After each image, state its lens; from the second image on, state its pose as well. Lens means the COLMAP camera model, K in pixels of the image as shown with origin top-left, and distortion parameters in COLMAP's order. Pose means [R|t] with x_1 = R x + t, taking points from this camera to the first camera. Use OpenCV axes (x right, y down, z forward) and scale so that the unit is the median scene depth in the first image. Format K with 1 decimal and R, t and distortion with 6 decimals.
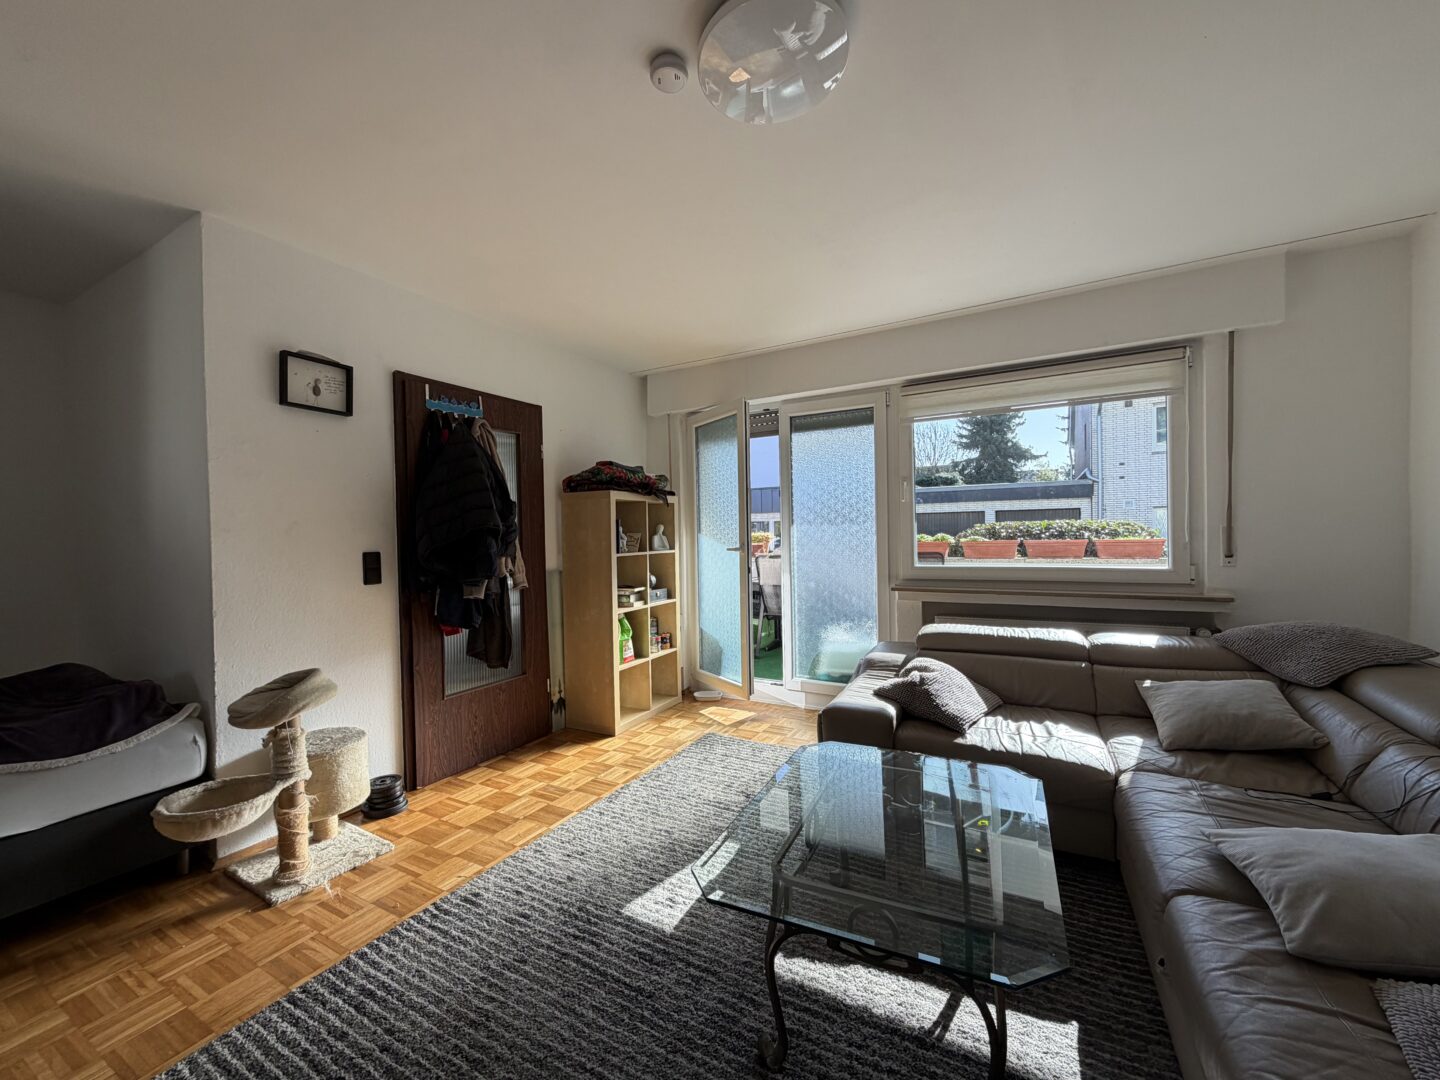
lens RADIAL K [[577.4, 0, 716.1], [0, 577.4, 545.2], [0, 0, 1]] dist [-0.001492, 0.000111]
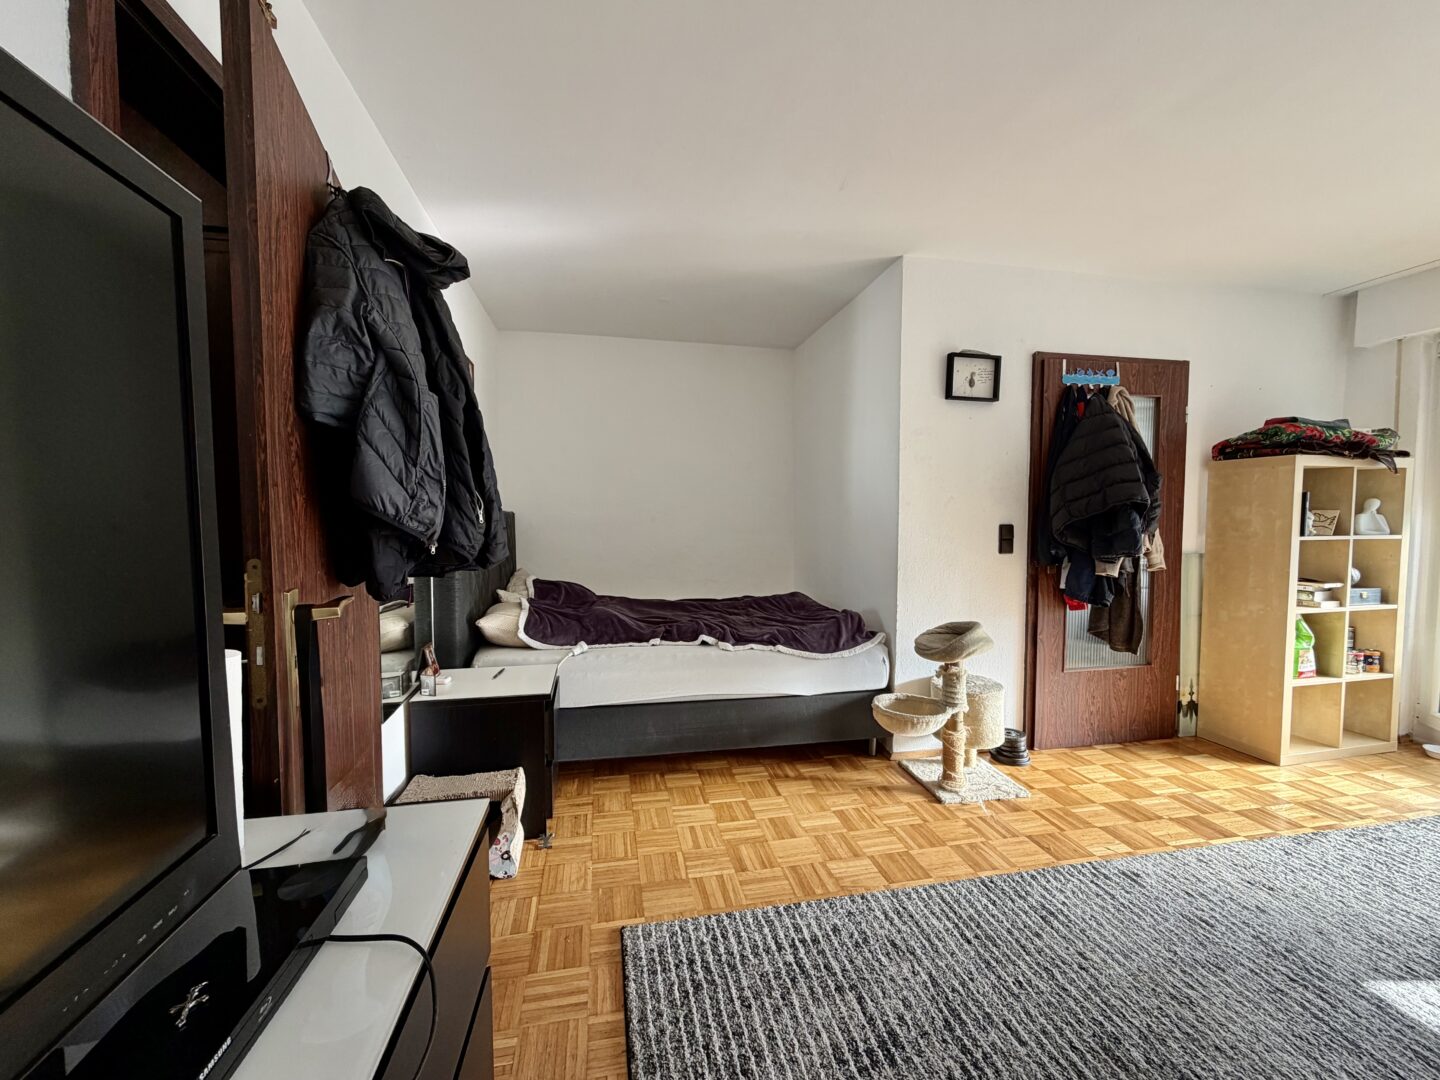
lens RADIAL K [[577.4, 0, 716.1], [0, 577.4, 545.2], [0, 0, 1]] dist [-0.001492, 0.000111]
pose [[0.644527, 0.059237, -0.762283, -0.105919], [-0.025834, 0.998112, 0.055720, 0.004092], [0.764145, -0.016220, 0.644841, -0.118426]]
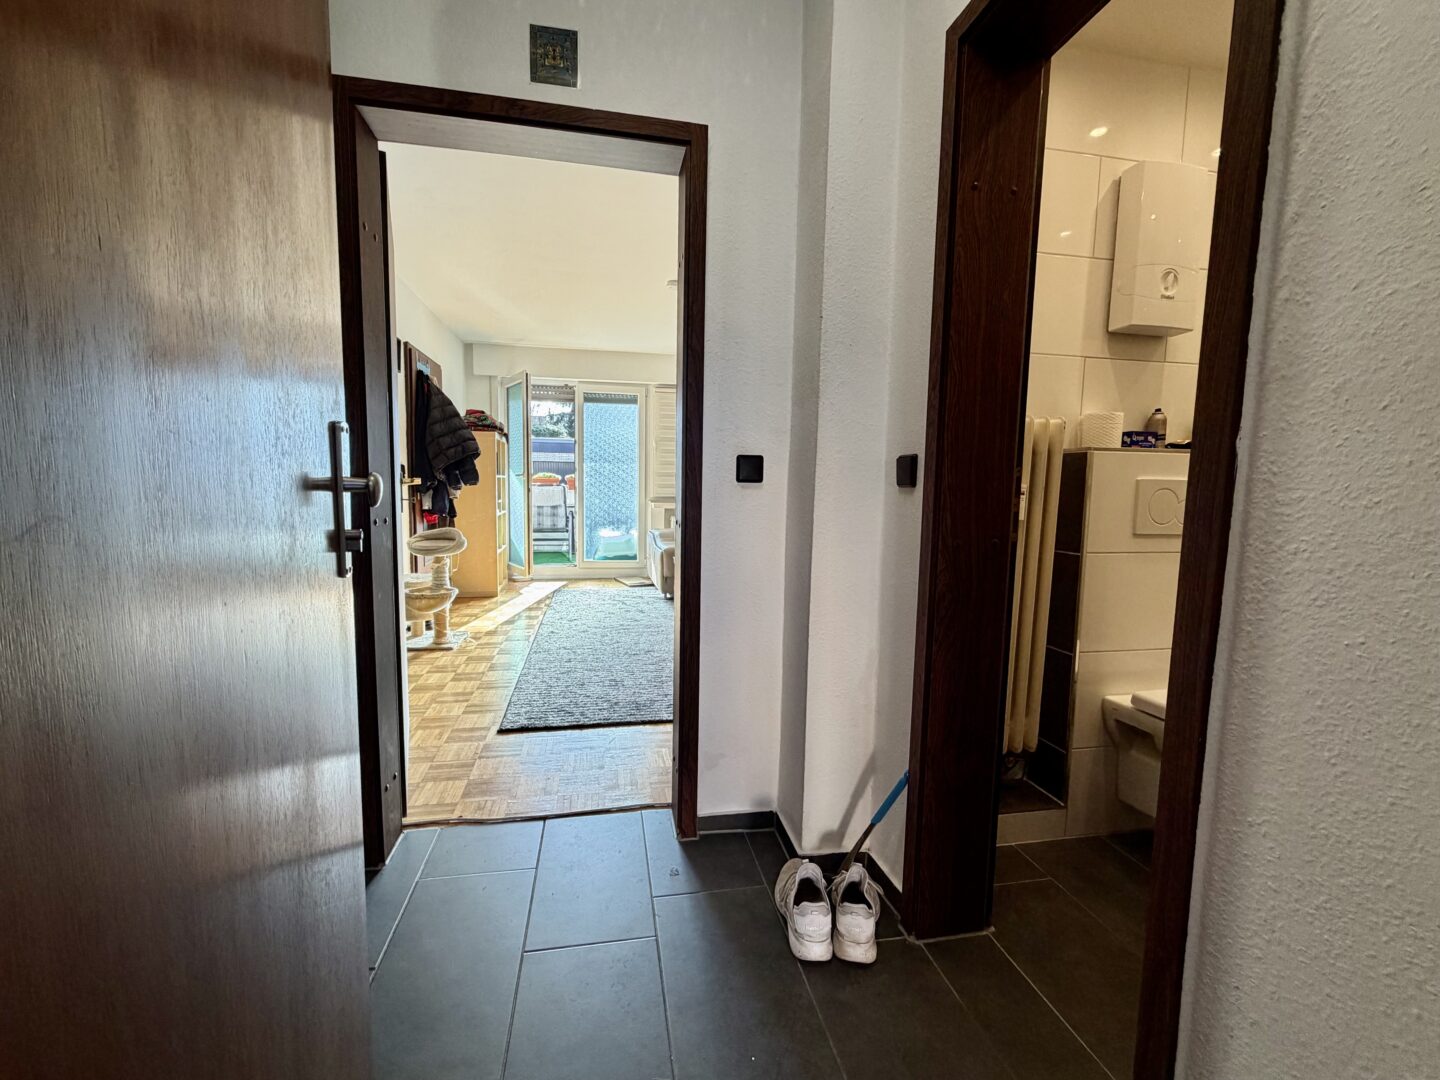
lens RADIAL K [[577.4, 0, 716.1], [0, 577.4, 545.2], [0, 0, 1]] dist [-0.001492, 0.000111]
pose [[0.769517, -0.033239, 0.637761, -0.826656], [-0.023090, 0.996543, 0.079800, 0.074261], [-0.638209, -0.076133, 0.766089, -0.615039]]
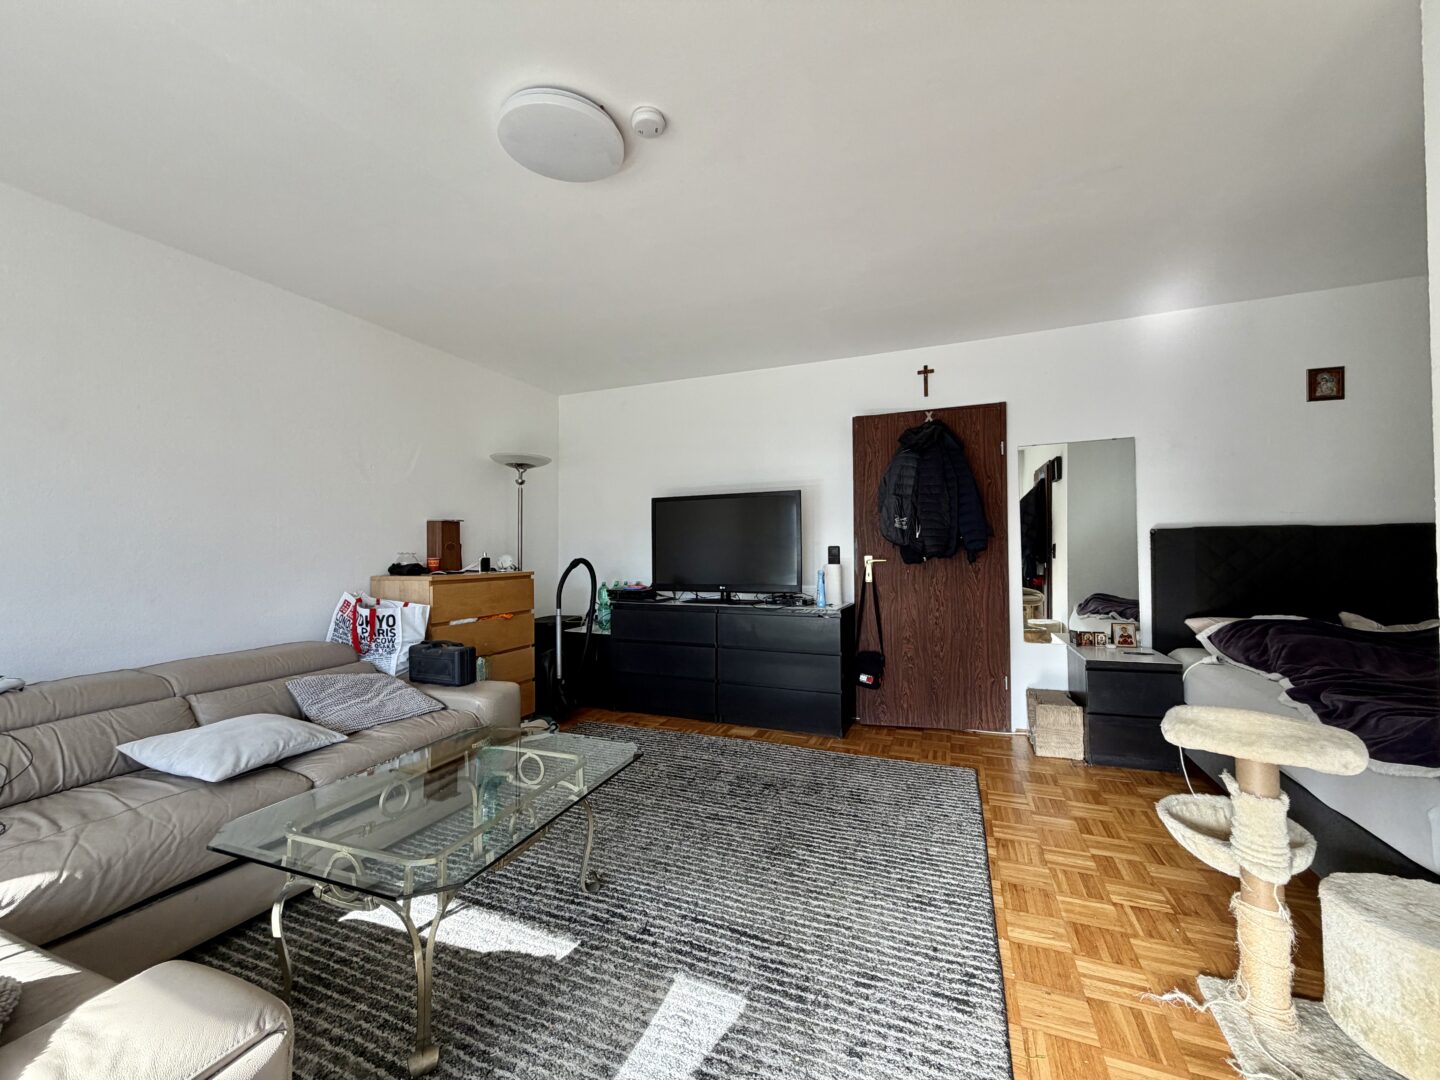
lens RADIAL K [[577.4, 0, 716.1], [0, 577.4, 545.2], [0, 0, 1]] dist [-0.001492, 0.000111]
pose [[-0.992815, 0.029187, -0.116048, -0.032314], [0.028197, 0.999551, 0.010159, 0.008513], [0.116292, 0.006814, -0.993192, 1.105982]]
